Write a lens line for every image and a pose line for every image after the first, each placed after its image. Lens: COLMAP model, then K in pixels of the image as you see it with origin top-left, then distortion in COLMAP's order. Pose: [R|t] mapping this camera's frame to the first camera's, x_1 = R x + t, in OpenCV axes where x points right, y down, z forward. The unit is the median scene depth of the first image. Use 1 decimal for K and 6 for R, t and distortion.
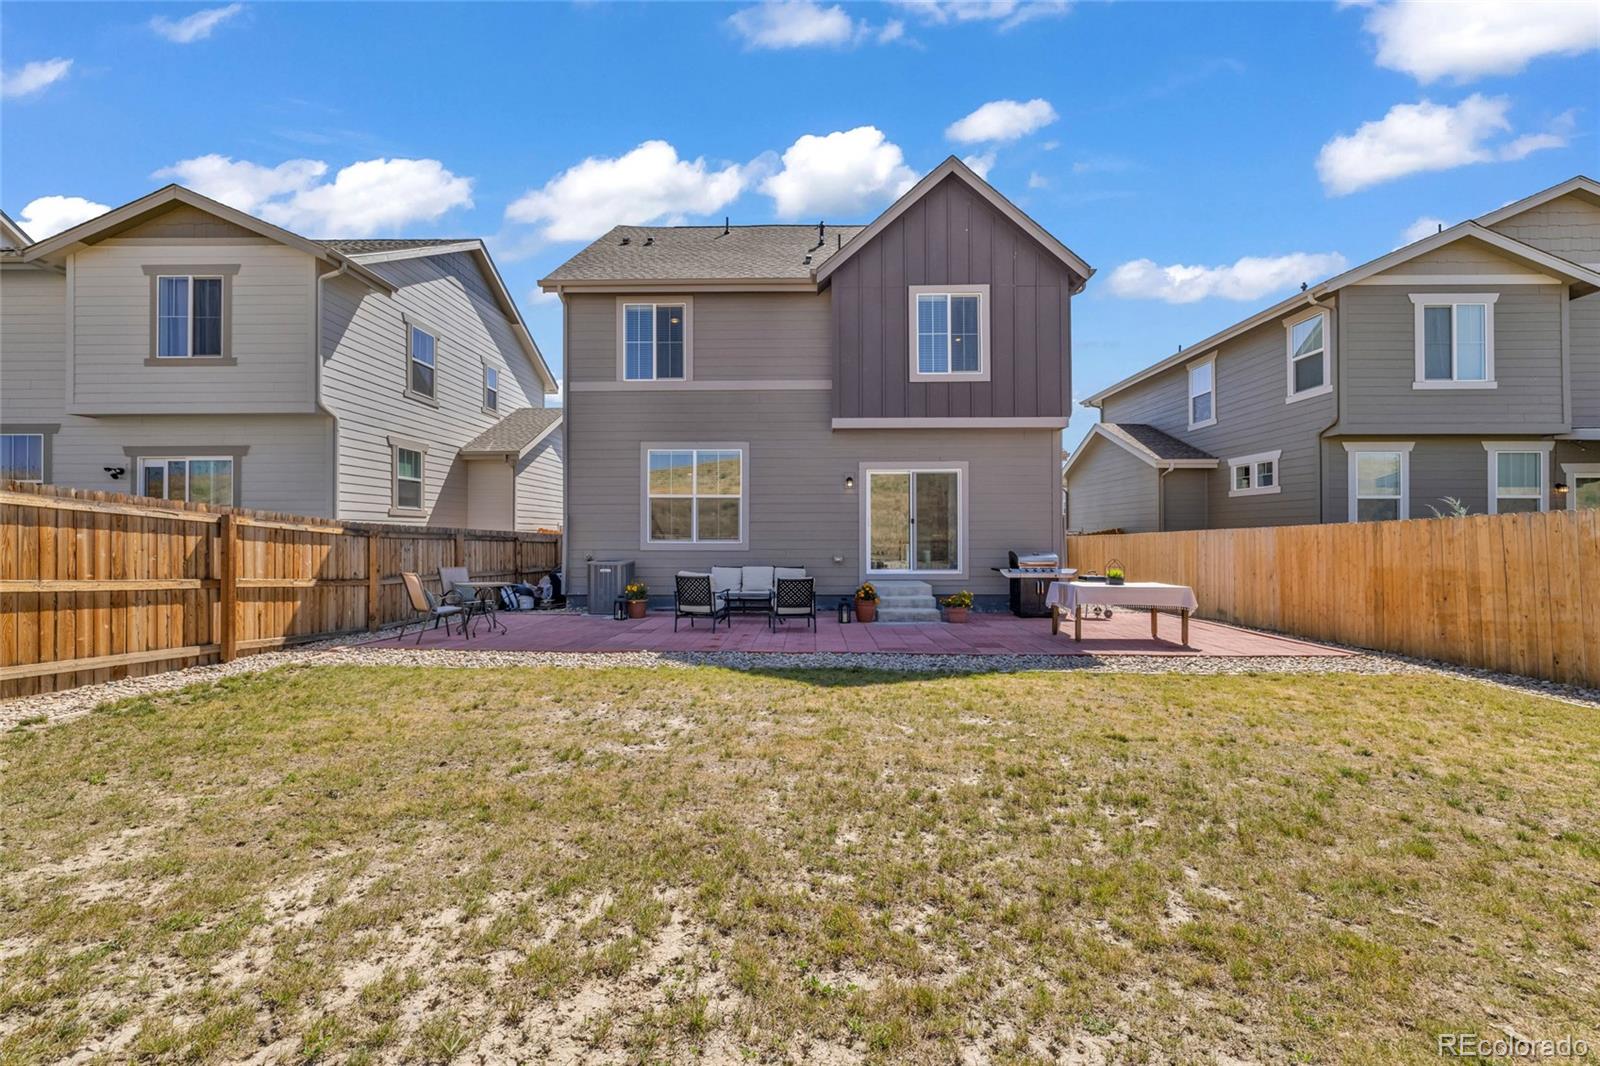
lens RADIAL K [[676.2, 0, 802.3], [0, 676.2, 531.0], [0, 0, 1]] dist [0.000993, -0.000043]
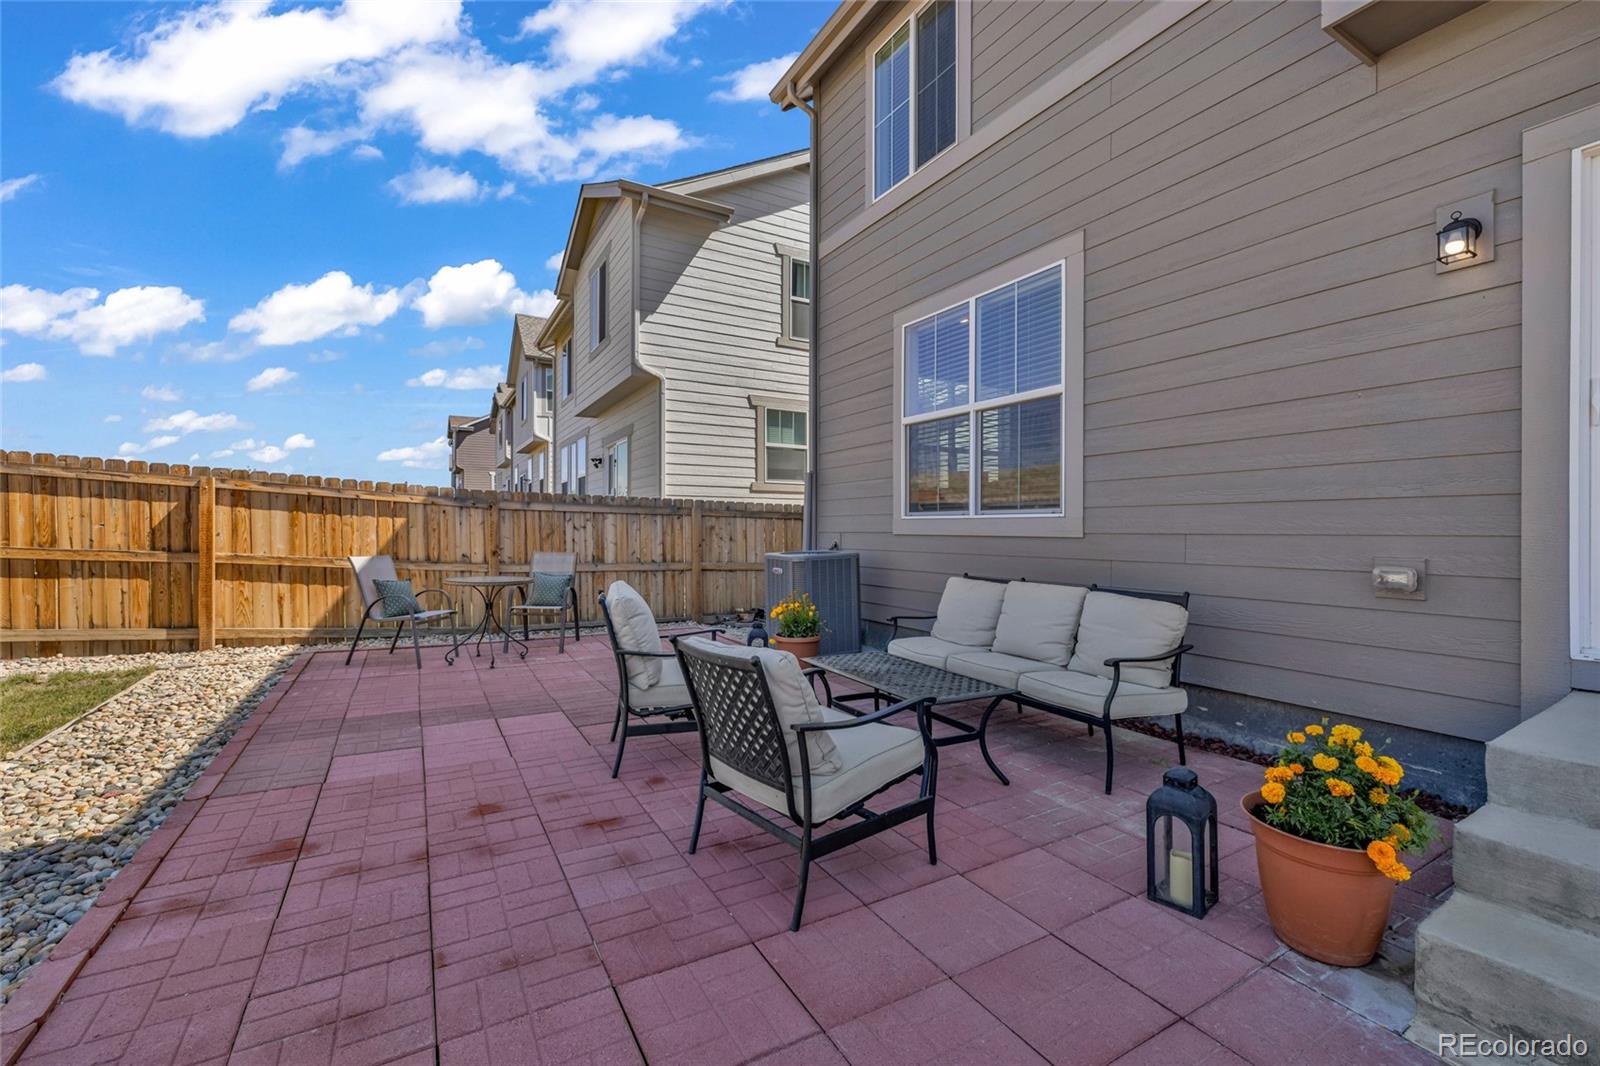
lens RADIAL K [[676.2, 0, 802.3], [0, 676.2, 531.0], [0, 0, 1]] dist [0.000993, -0.000043]
pose [[0.514648, 0.005159, -0.857386, 0.174609], [0.002724, 0.999967, 0.007652, 0.025879], [0.857397, -0.006273, 0.514617, 0.805600]]
